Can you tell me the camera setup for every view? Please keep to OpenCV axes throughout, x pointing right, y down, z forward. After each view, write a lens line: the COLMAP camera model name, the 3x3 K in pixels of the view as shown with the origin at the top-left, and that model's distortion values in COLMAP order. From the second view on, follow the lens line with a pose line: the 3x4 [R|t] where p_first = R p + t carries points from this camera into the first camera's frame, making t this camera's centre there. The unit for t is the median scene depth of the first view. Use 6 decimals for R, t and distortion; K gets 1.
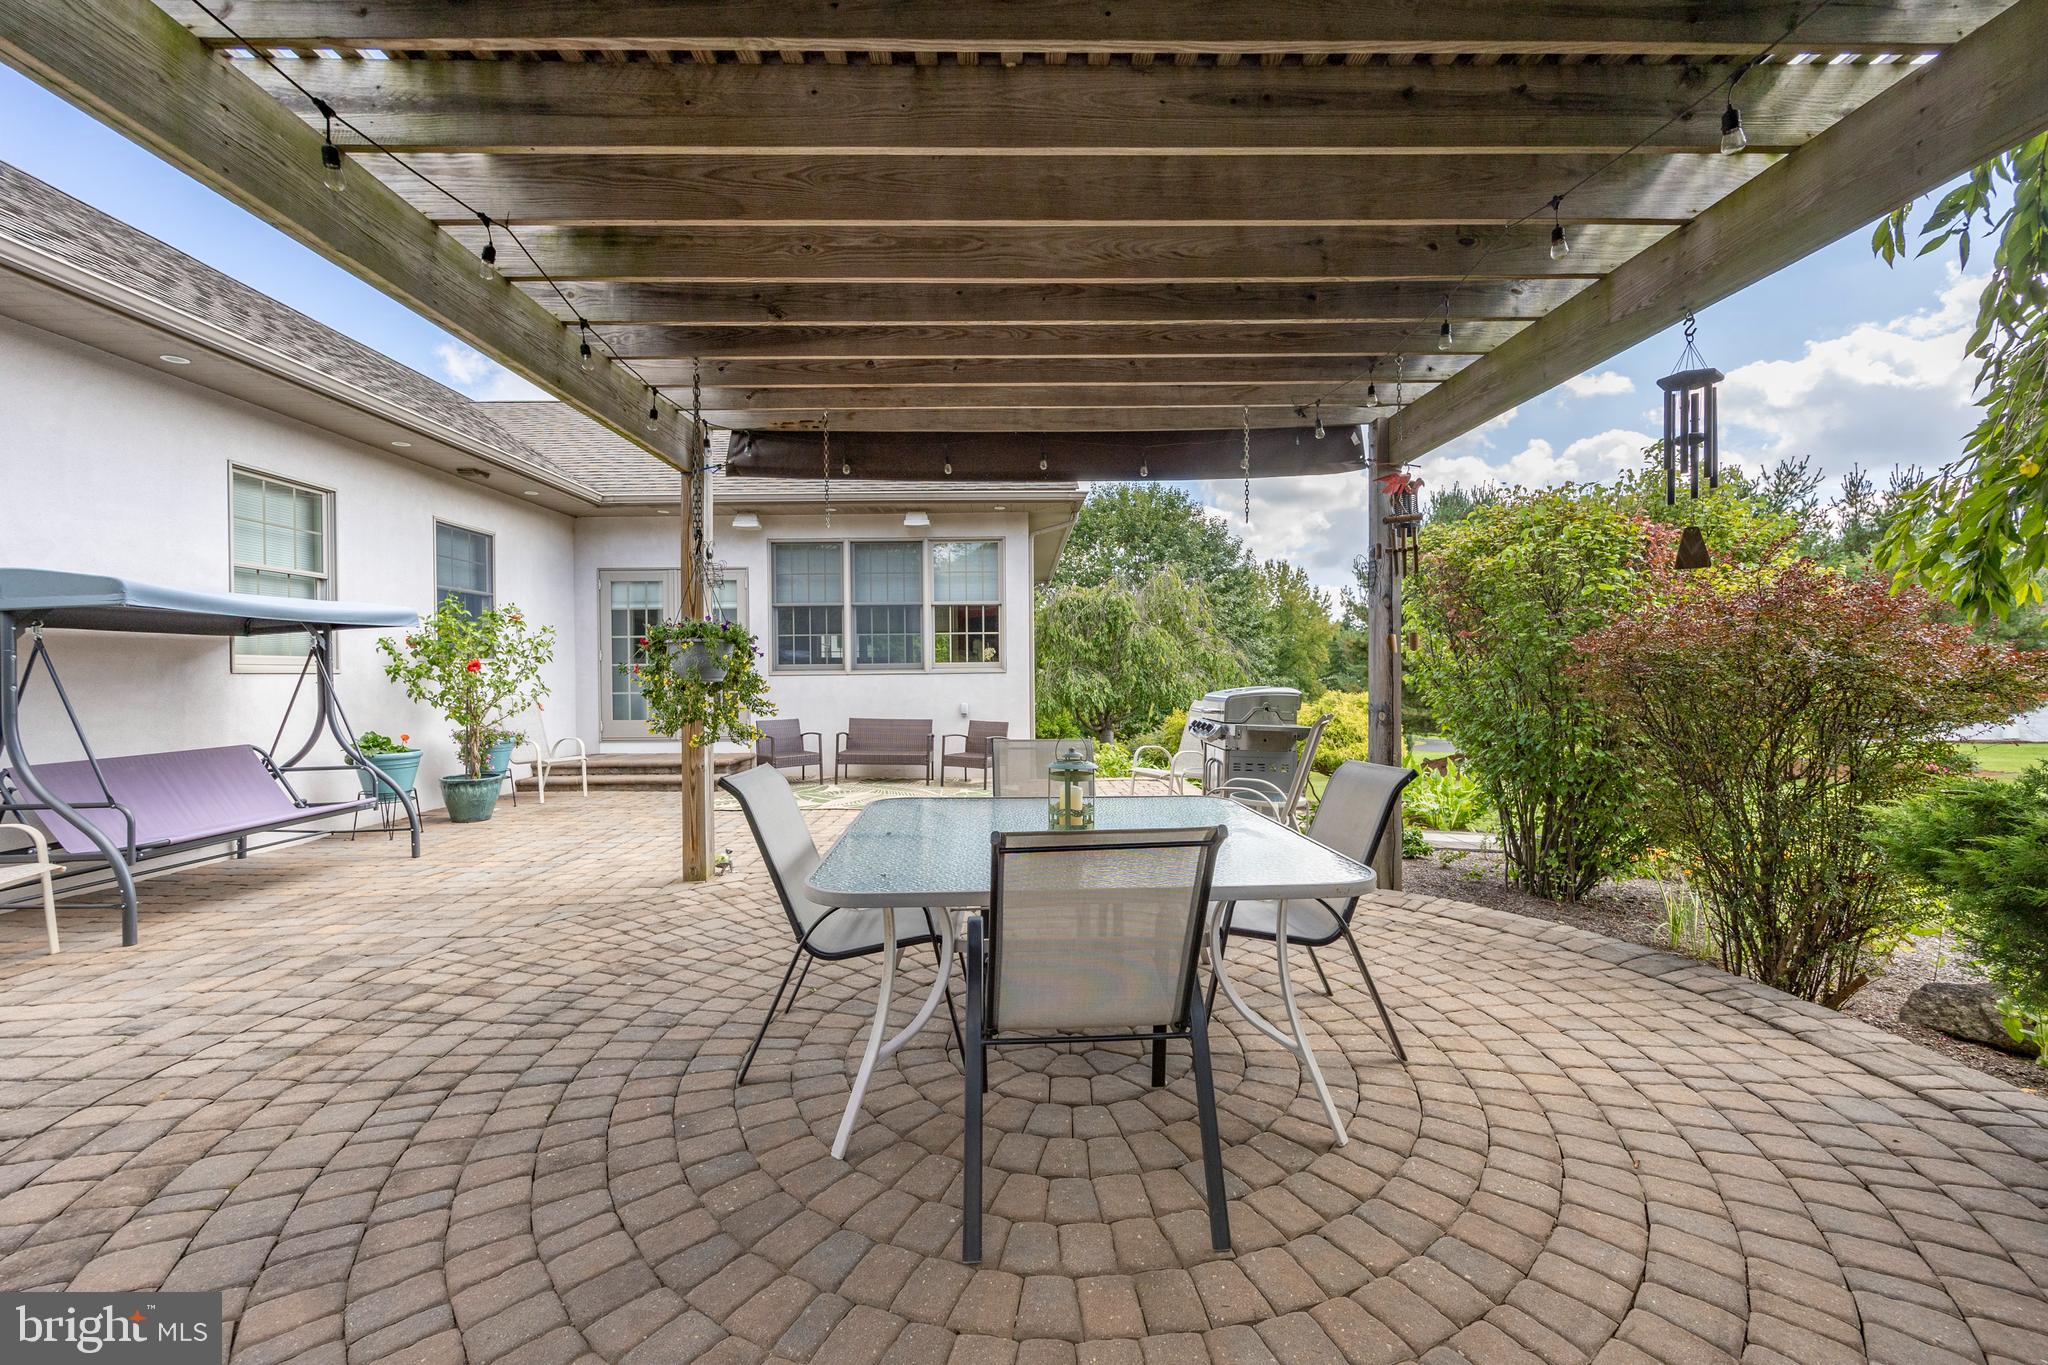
lens RADIAL K [[816.0, 0, 1020.6], [0, 816.0, 673.5], [0, 0, 1]] dist [-0.000495, -0.000135]
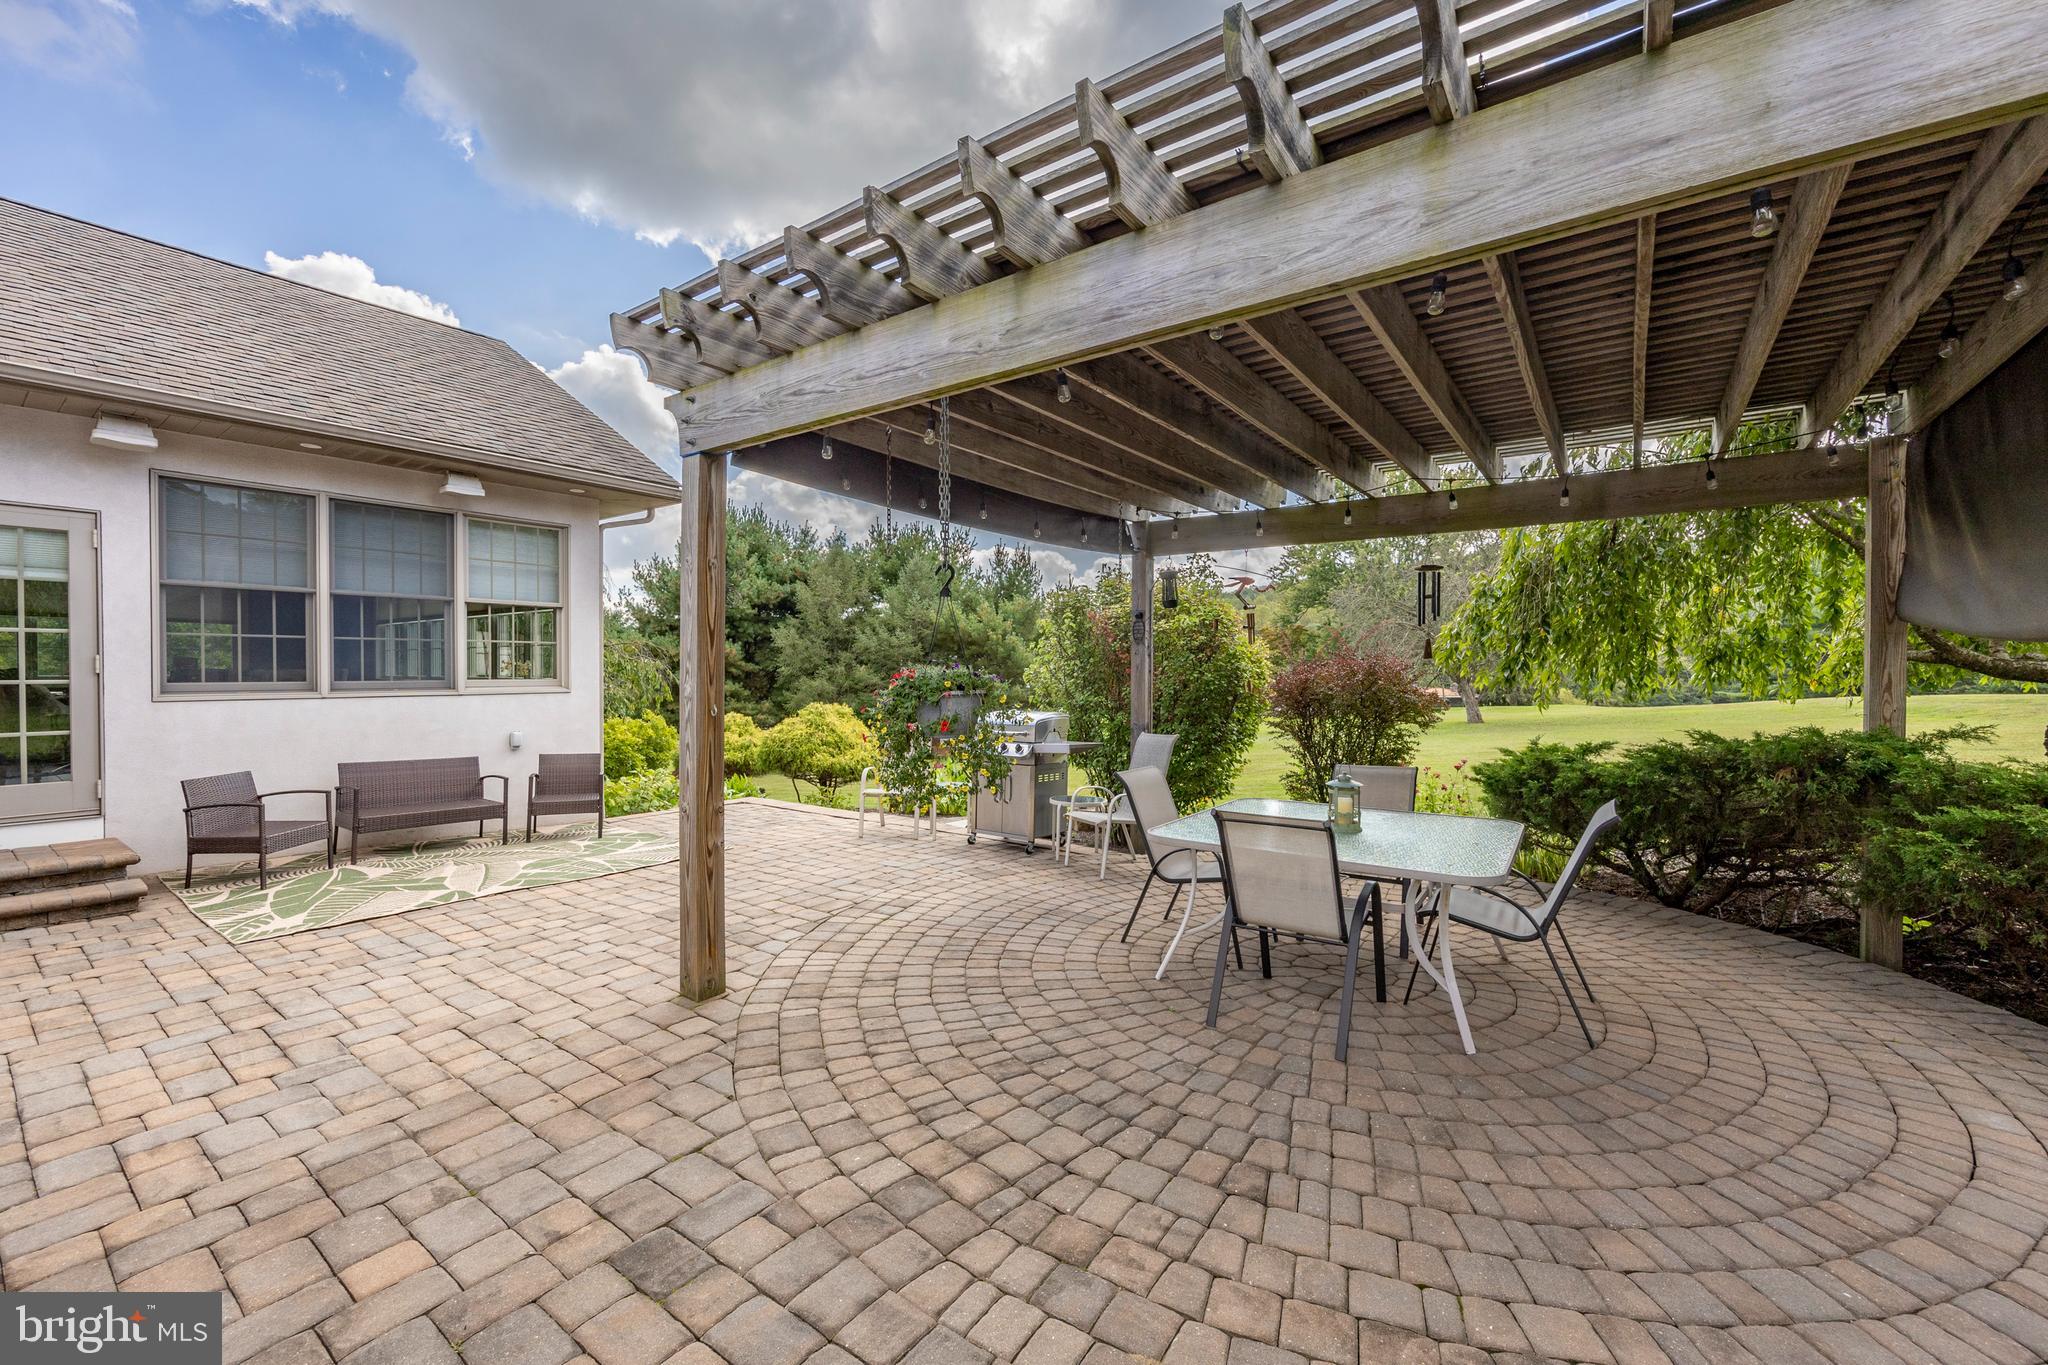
lens RADIAL K [[816.0, 0, 1020.6], [0, 816.0, 673.5], [0, 0, 1]] dist [-0.000495, -0.000135]
pose [[0.608005, 0.007198, 0.793901, -1.124744], [-0.008729, 0.999959, -0.002381, -0.062621], [-0.793885, -0.005482, 0.608043, 0.428033]]
